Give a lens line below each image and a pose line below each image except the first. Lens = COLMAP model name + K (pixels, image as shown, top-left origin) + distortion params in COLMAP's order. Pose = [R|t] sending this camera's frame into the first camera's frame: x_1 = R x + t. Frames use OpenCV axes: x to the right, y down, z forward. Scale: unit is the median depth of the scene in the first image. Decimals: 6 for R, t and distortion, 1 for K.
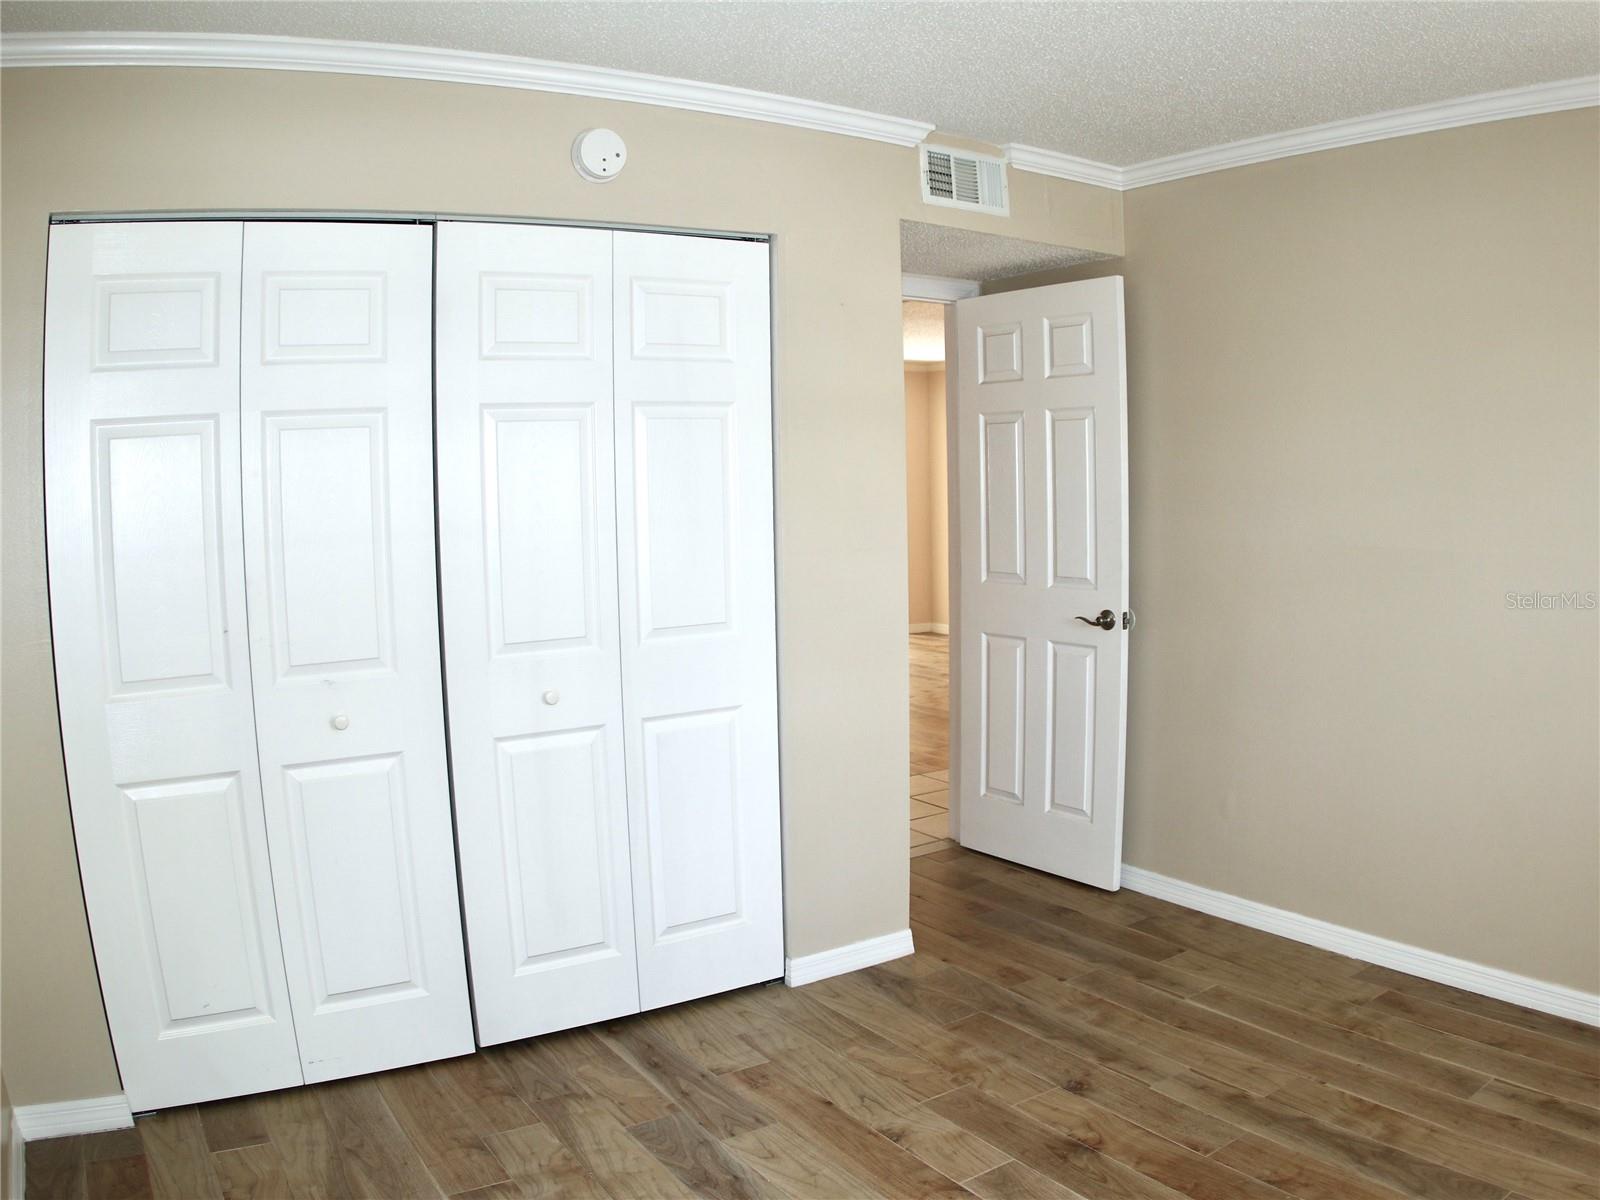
lens RADIAL K [[1293.4, 0, 800.0], [0, 1293.4, 600.0], [0, 0, 1]] dist [-0.303842, 0.098494]
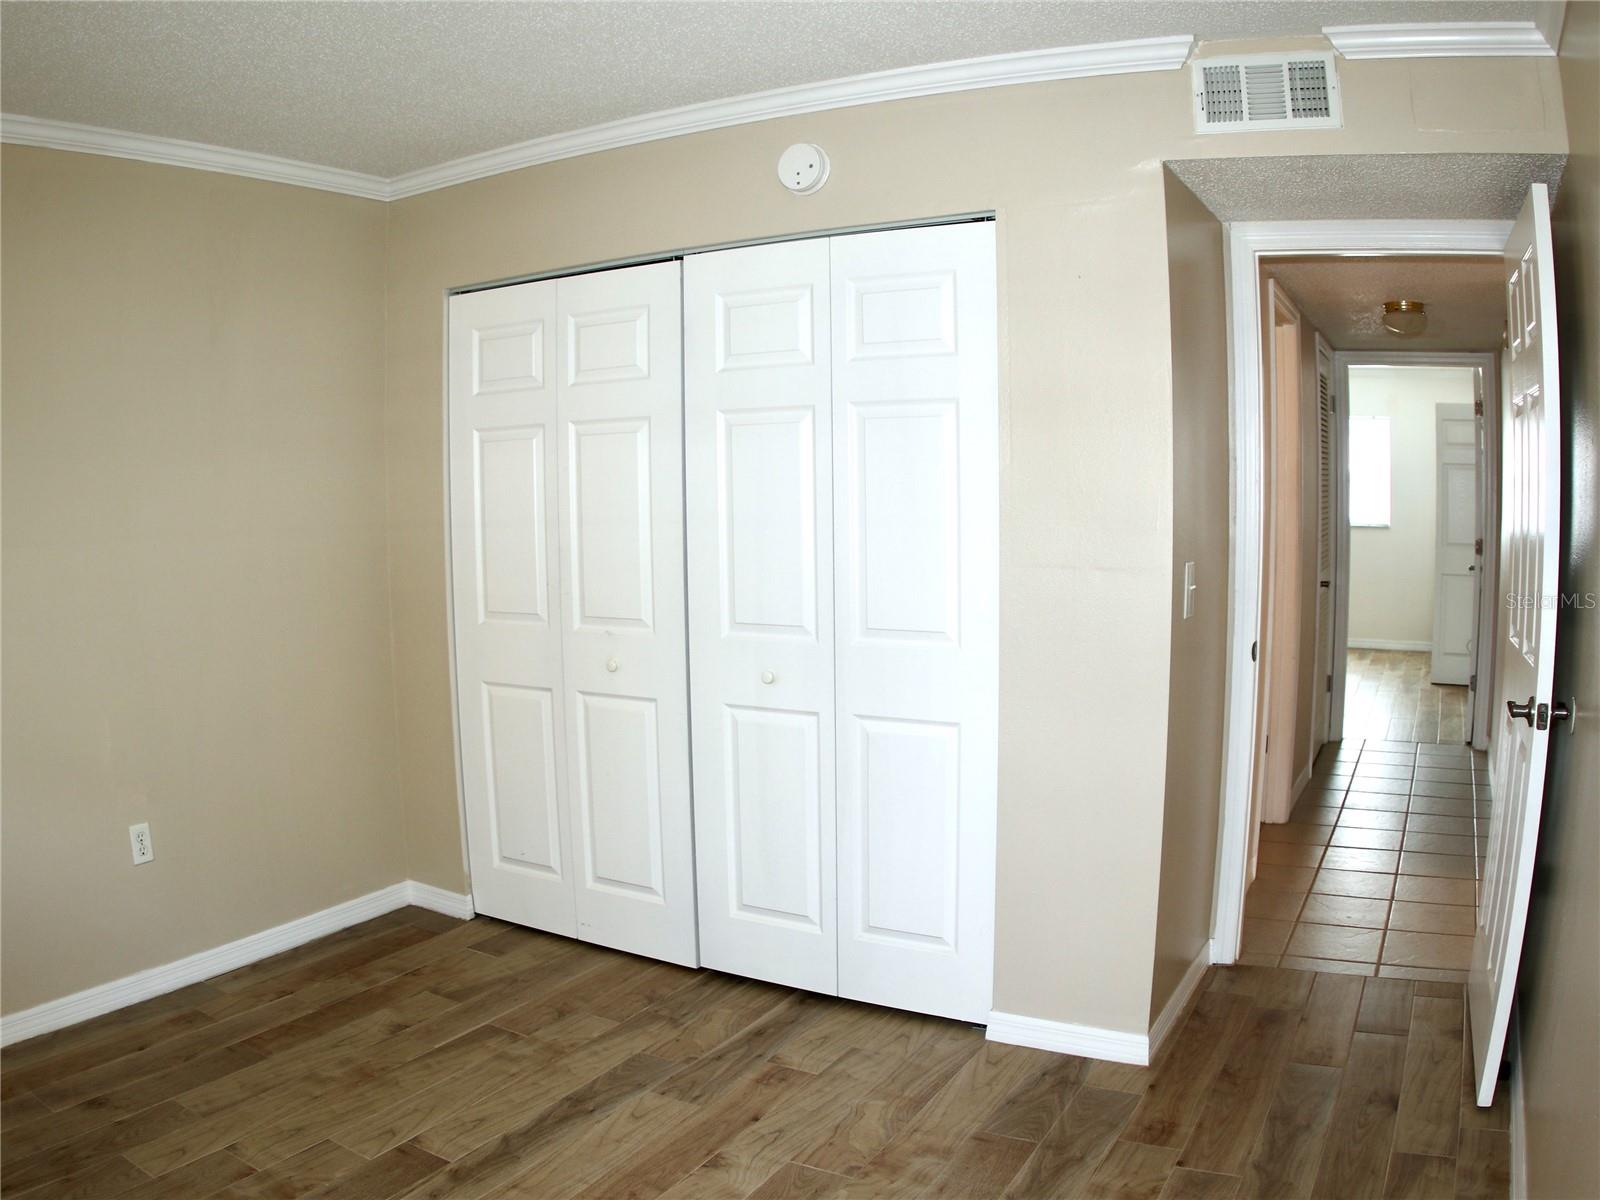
lens RADIAL K [[1293.4, 0, 800.0], [0, 1293.4, 600.0], [0, 0, 1]] dist [-0.303842, 0.098494]
pose [[0.443267, 0.102825, -0.890473, 0.803319], [-0.081085, 0.993926, 0.074408, -0.074541], [0.892715, 0.039221, 0.448912, 0.529357]]
